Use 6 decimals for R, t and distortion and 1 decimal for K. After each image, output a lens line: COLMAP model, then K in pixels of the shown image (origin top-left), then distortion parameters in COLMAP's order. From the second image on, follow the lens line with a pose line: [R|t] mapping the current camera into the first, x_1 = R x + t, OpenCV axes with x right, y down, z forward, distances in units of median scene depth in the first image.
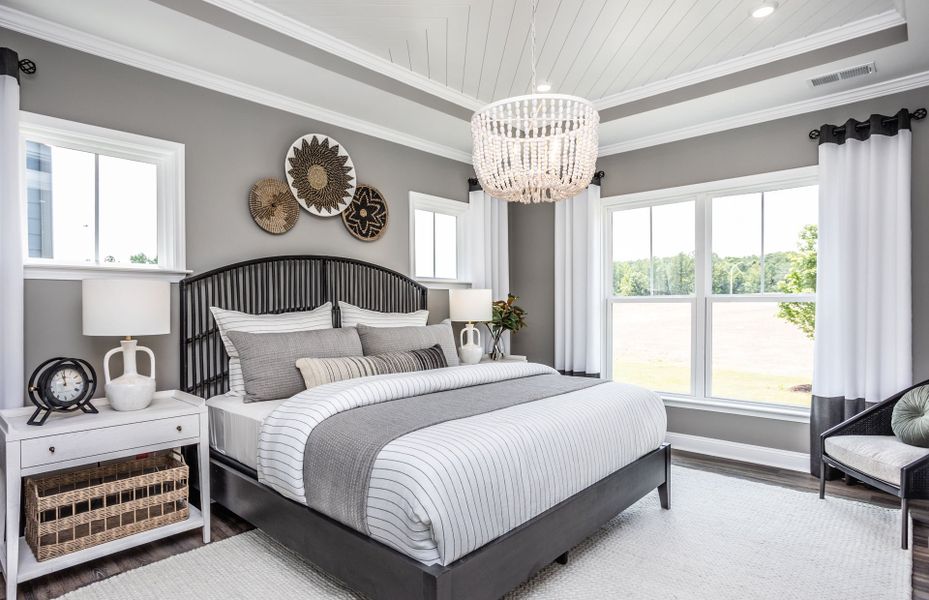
lens RADIAL K [[483.2, 0, 433.4], [0, 483.2, 302.9], [0, 0, 1]] dist [-0.005045, -0.000976]
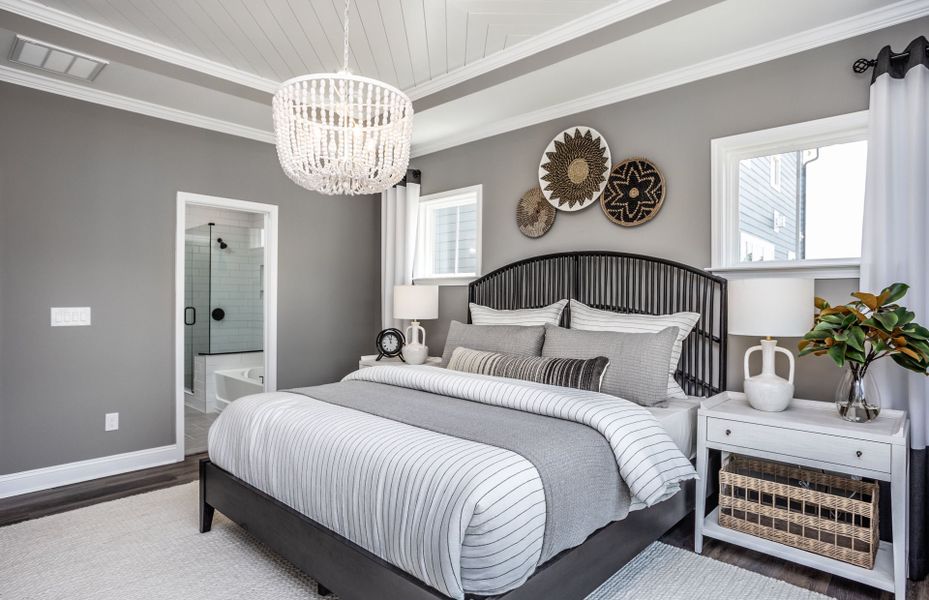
lens RADIAL K [[506.3, 0, 480.3], [0, 506.3, 287.7], [0, 0, 1]] dist [-0.015191, 0.000014]
pose [[0.081001, -0.019869, -0.996516, 0.697426], [-0.008572, 0.999750, -0.020631, -0.003779], [0.996677, 0.010213, 0.080810, 0.676175]]
